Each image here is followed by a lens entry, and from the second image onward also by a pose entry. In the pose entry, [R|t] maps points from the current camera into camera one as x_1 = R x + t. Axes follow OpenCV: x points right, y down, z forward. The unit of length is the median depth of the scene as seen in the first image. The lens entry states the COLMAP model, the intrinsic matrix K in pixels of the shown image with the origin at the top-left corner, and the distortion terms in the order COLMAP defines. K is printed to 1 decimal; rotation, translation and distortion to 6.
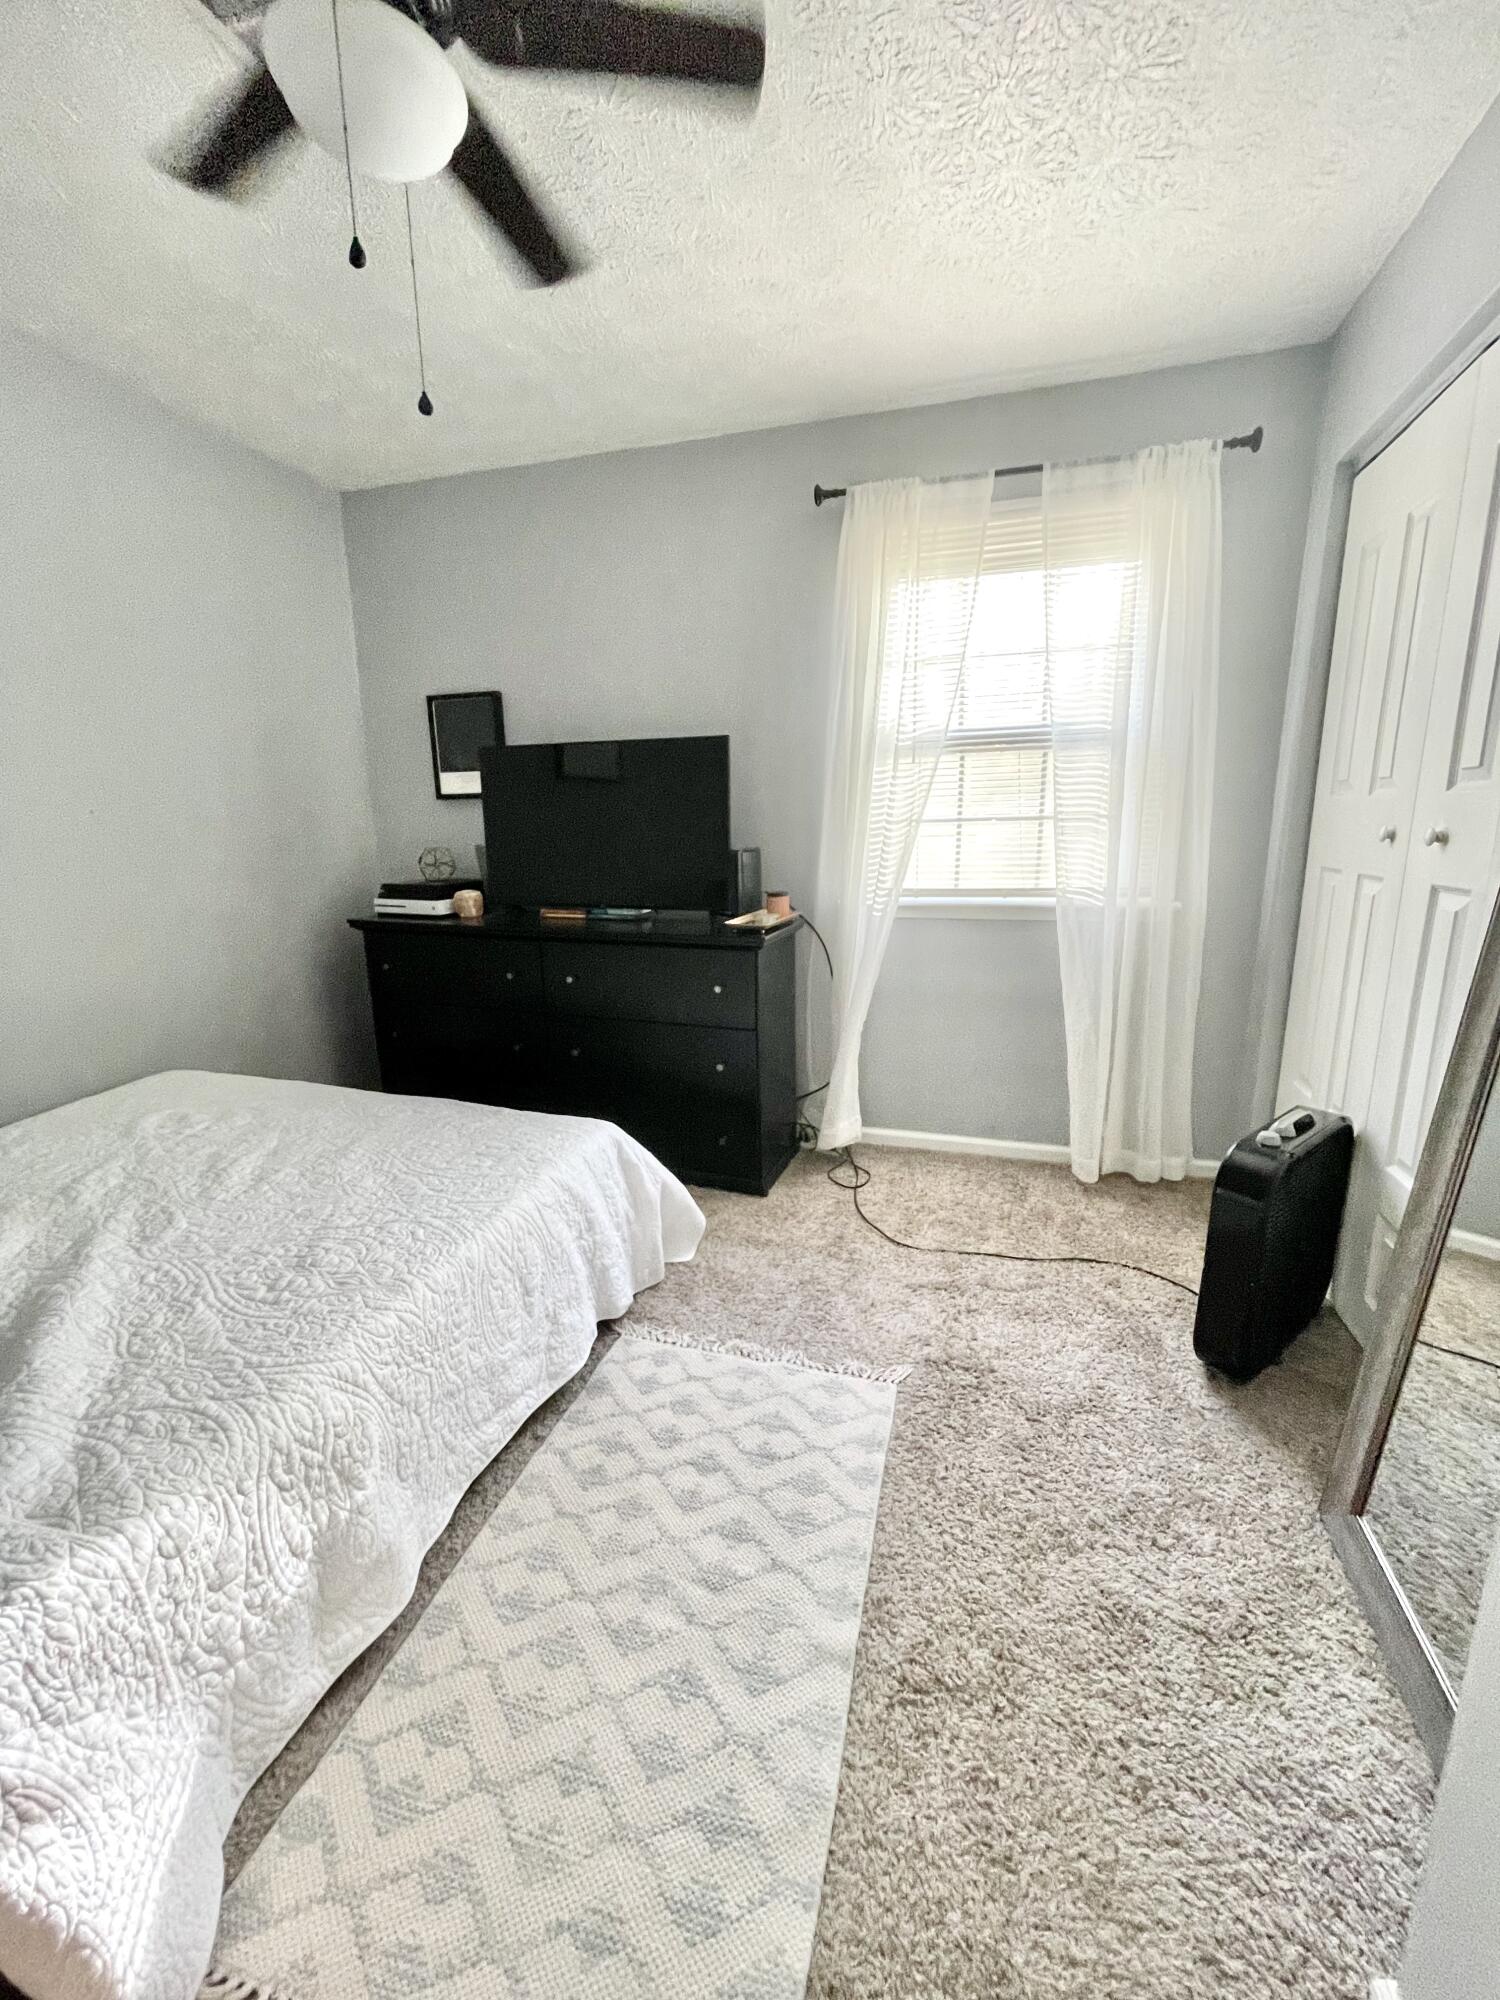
lens RADIAL K [[817.7, 0, 750.1], [0, 817.7, 998.2], [0, 0, 1]] dist [-0.001767, 0.000824]
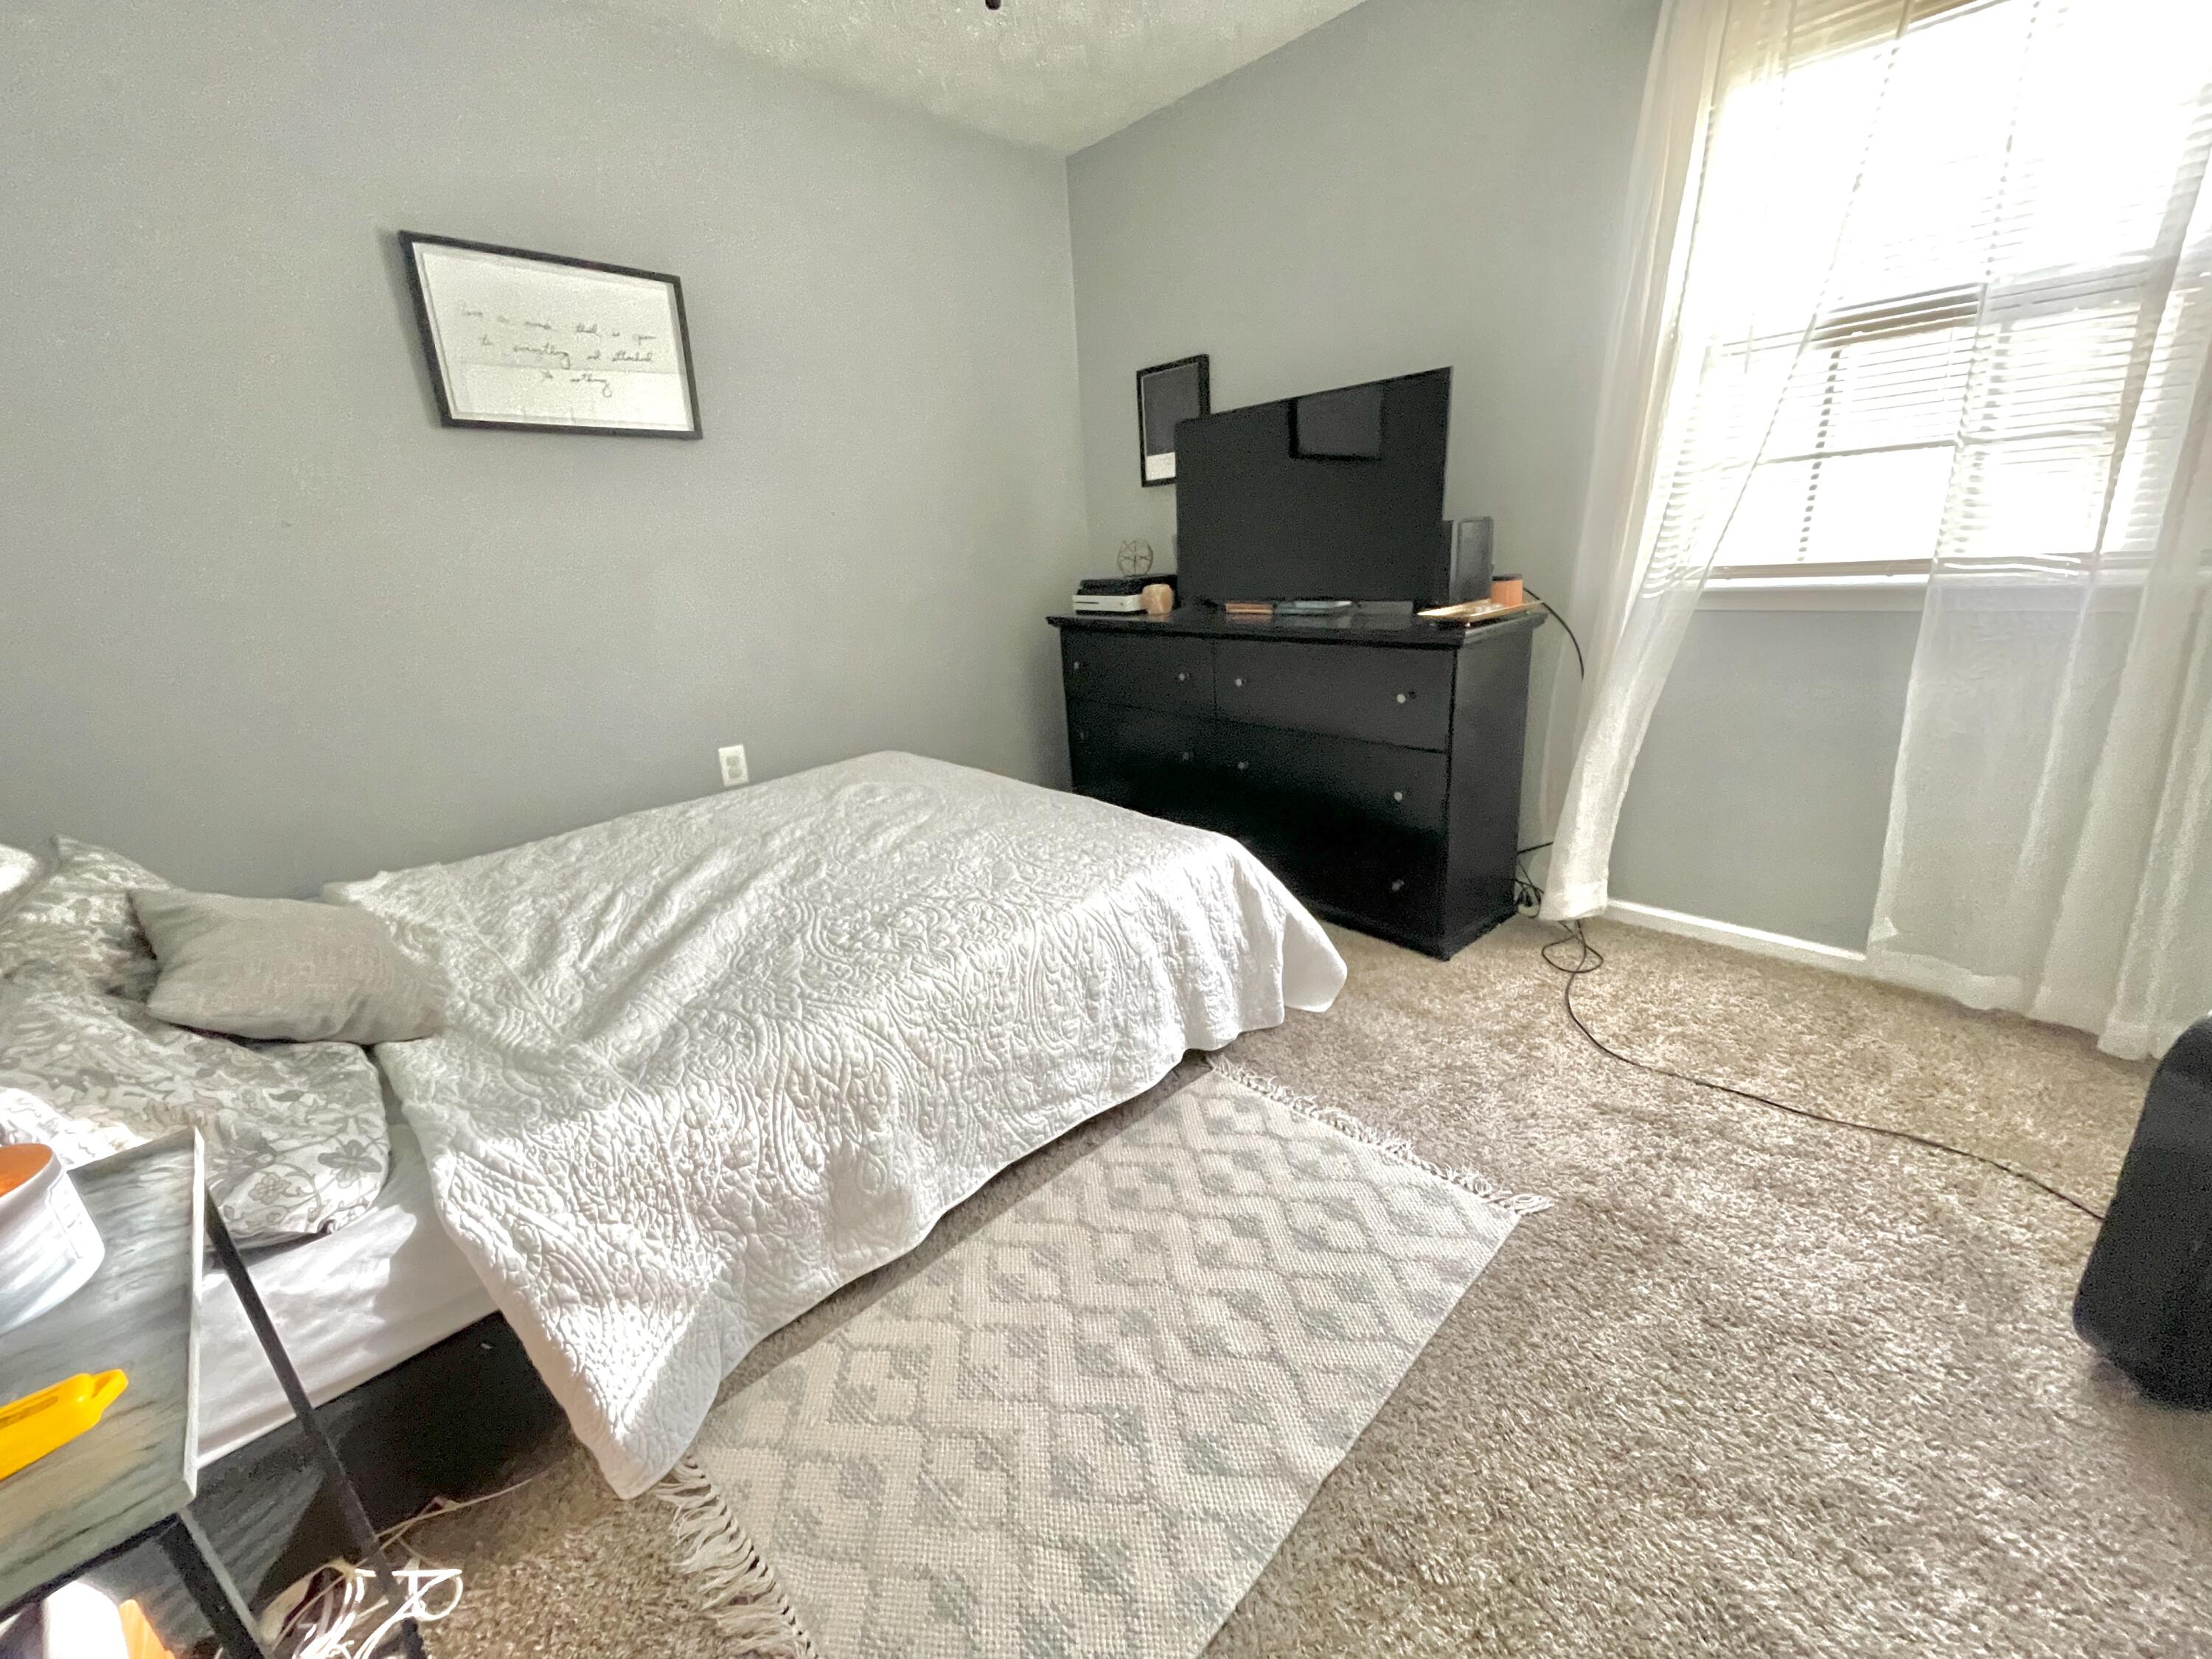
lens RADIAL K [[896.1, 0, 1105.0], [0, 896.1, 822.2], [0, 0, 1]] dist [-0.001127, 0.000505]
pose [[0.866485, 0.108951, -0.487168, 0.226226], [-0.058126, 0.991274, 0.118307, 0.034112], [0.495807, -0.074194, 0.865258, 0.119618]]
